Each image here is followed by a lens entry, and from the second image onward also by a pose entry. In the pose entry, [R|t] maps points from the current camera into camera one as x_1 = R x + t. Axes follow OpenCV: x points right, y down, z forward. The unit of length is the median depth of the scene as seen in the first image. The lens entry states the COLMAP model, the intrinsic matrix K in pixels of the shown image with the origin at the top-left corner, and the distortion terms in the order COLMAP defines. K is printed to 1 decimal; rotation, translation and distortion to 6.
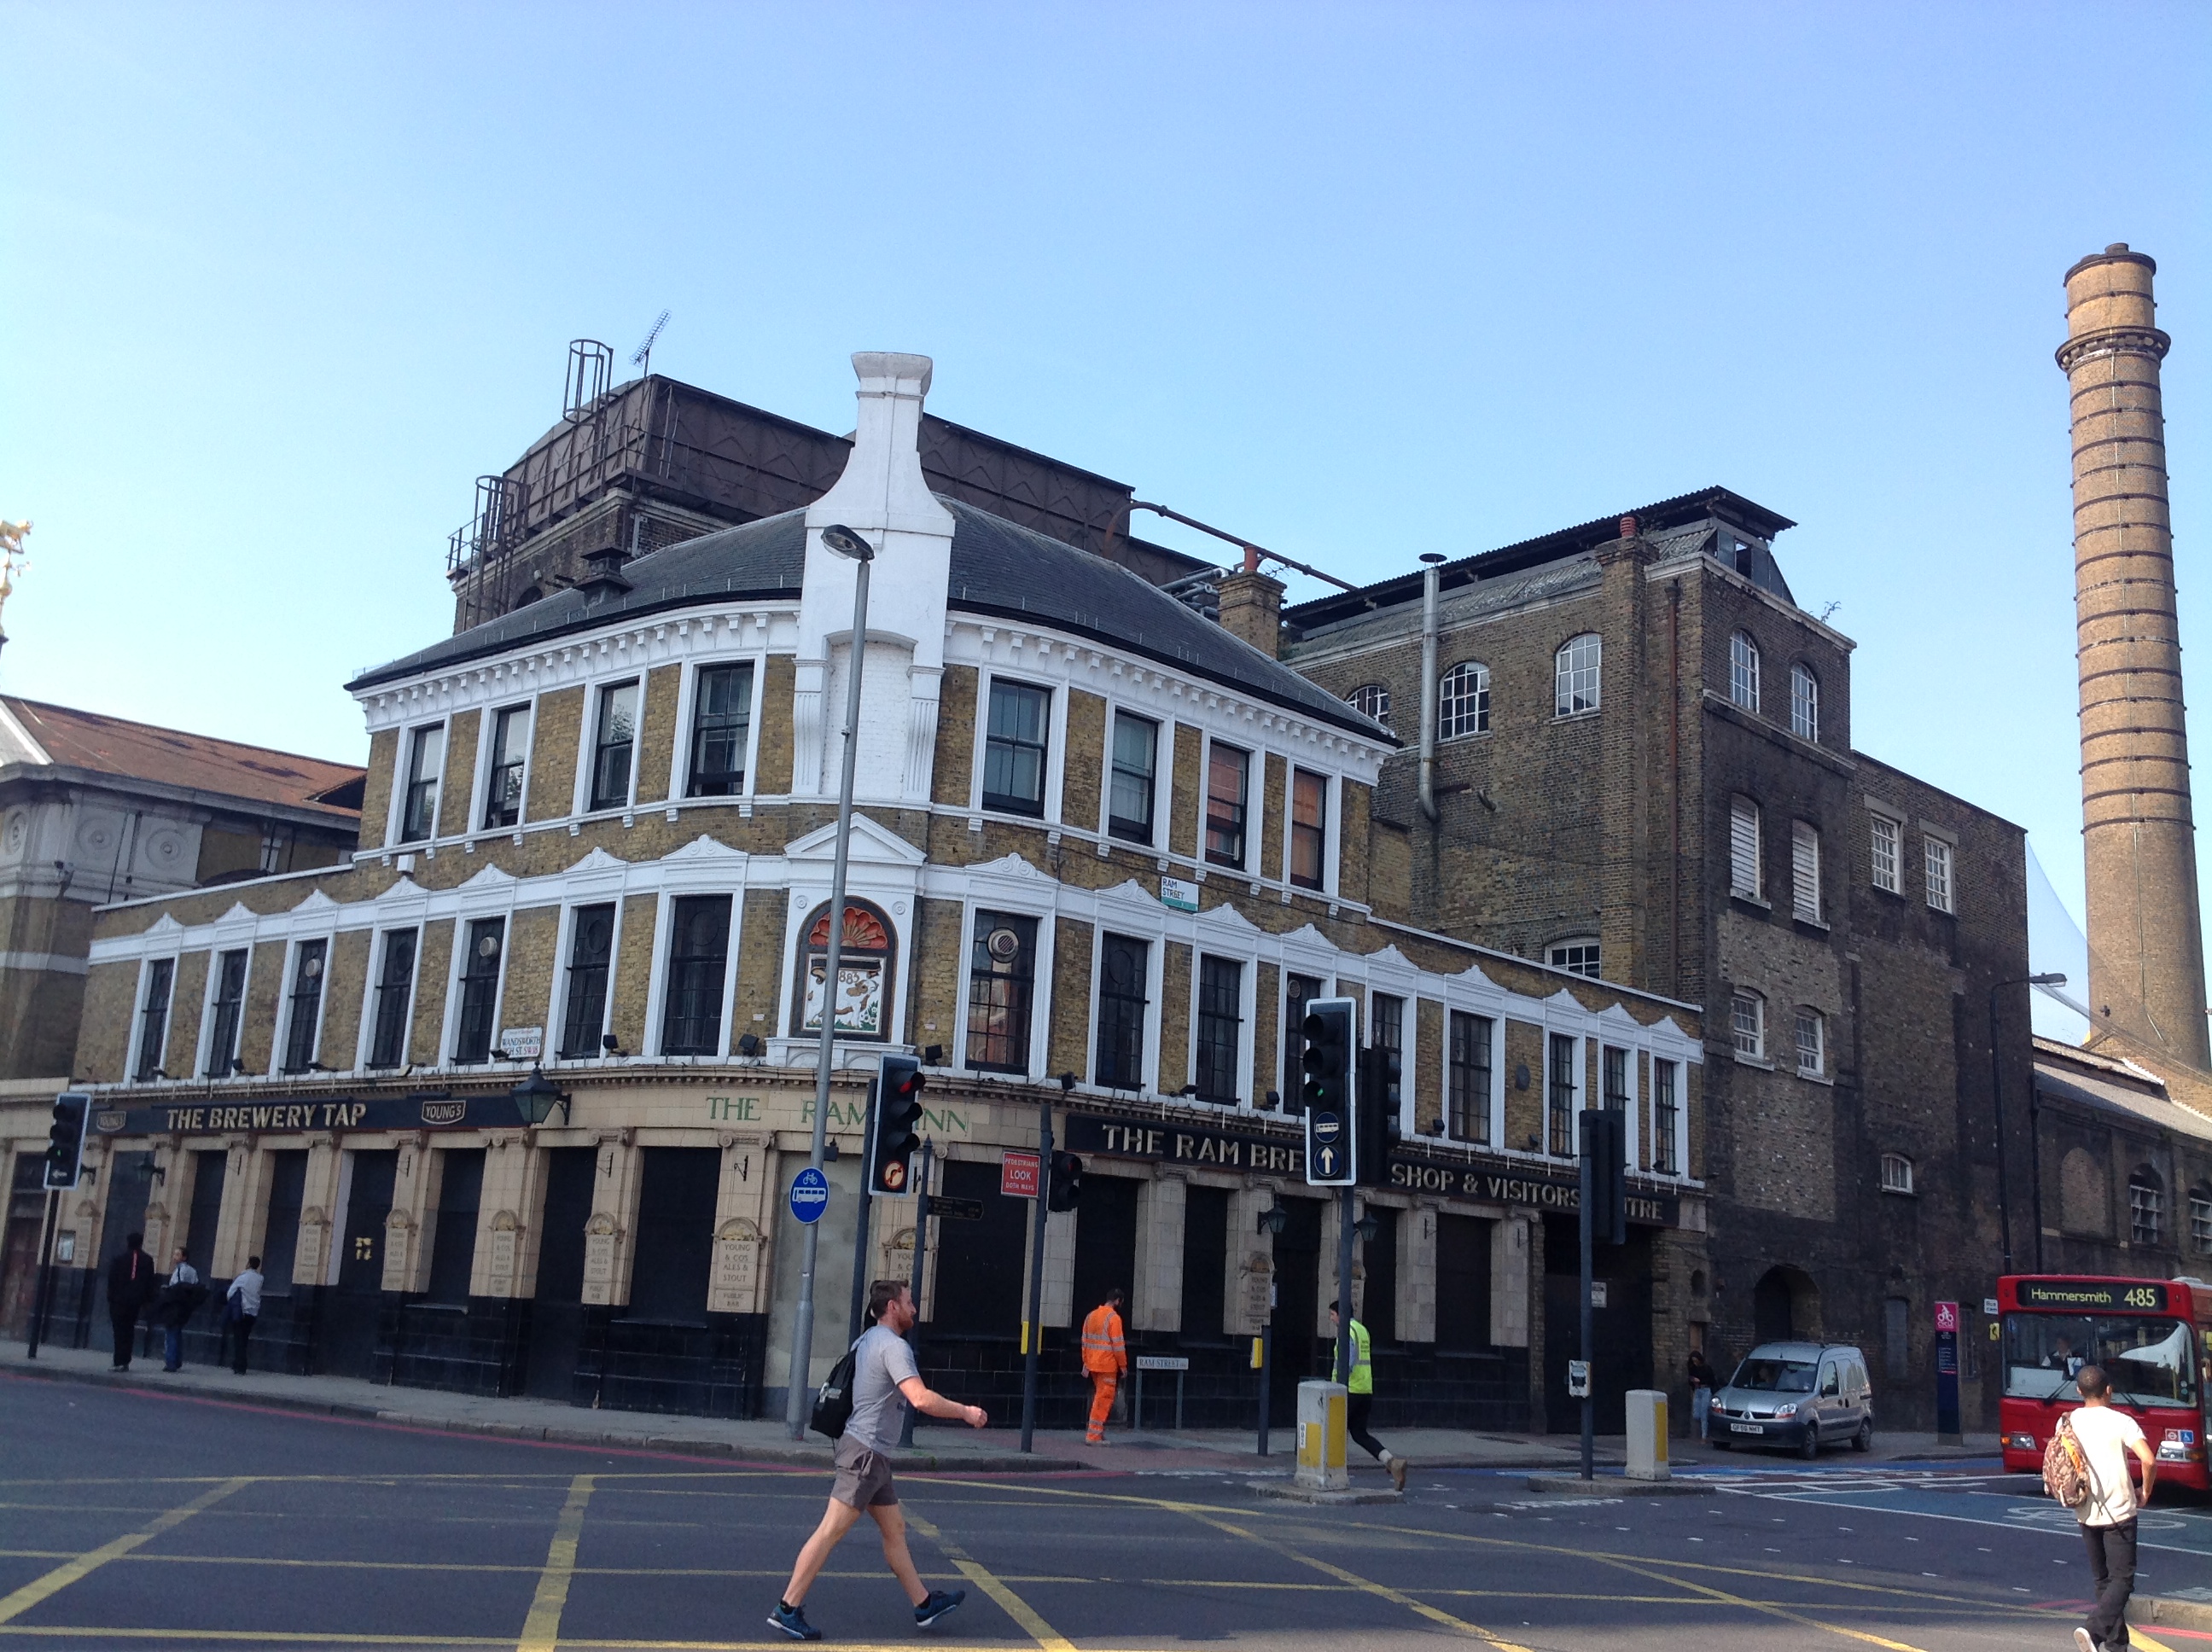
lens RADIAL K [[2409.7, 0, 1111.4], [0, 2409.7, 835.0], [0, 0, 1]] dist [0.212868, -0.609818]
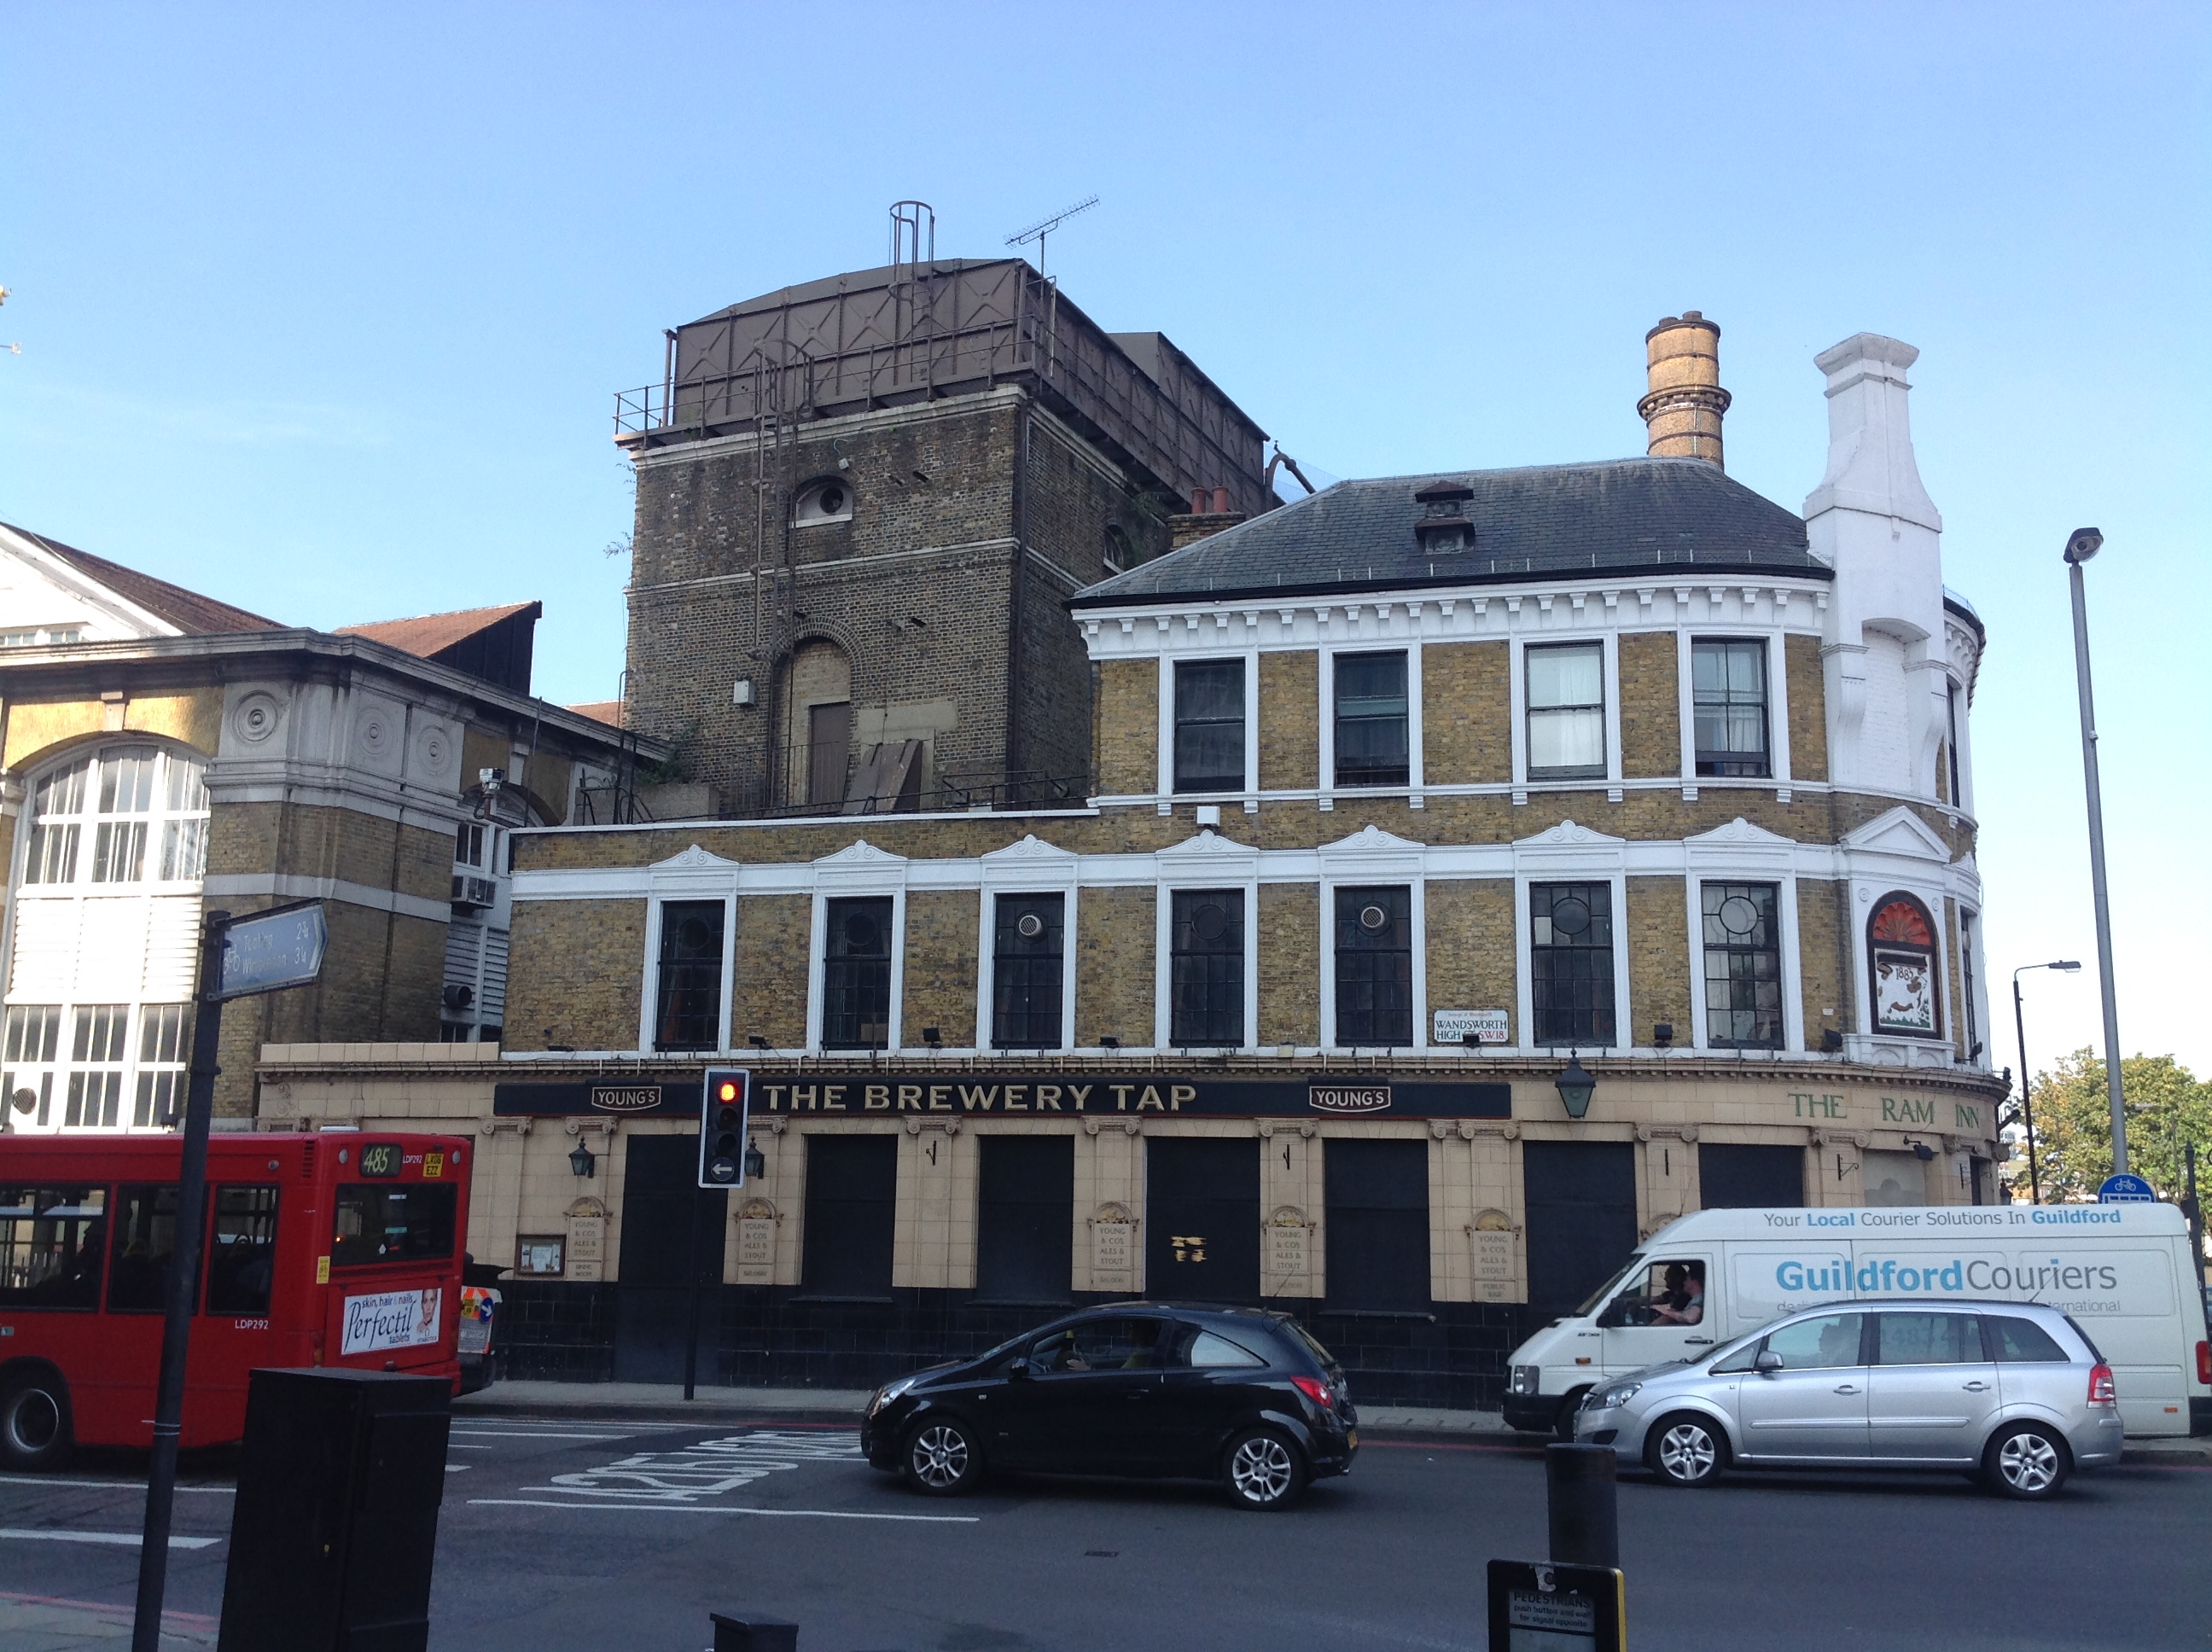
lens RADIAL K [[2409.7, 0, 1111.4], [0, 2409.7, 835.0], [0, 0, 1]] dist [0.212868, -0.609818]
pose [[0.863540, 0.049130, 0.501882, -0.786671], [-0.066627, 0.997633, 0.016980, 0.006319], [-0.499860, -0.048102, 0.864769, 0.266237]]
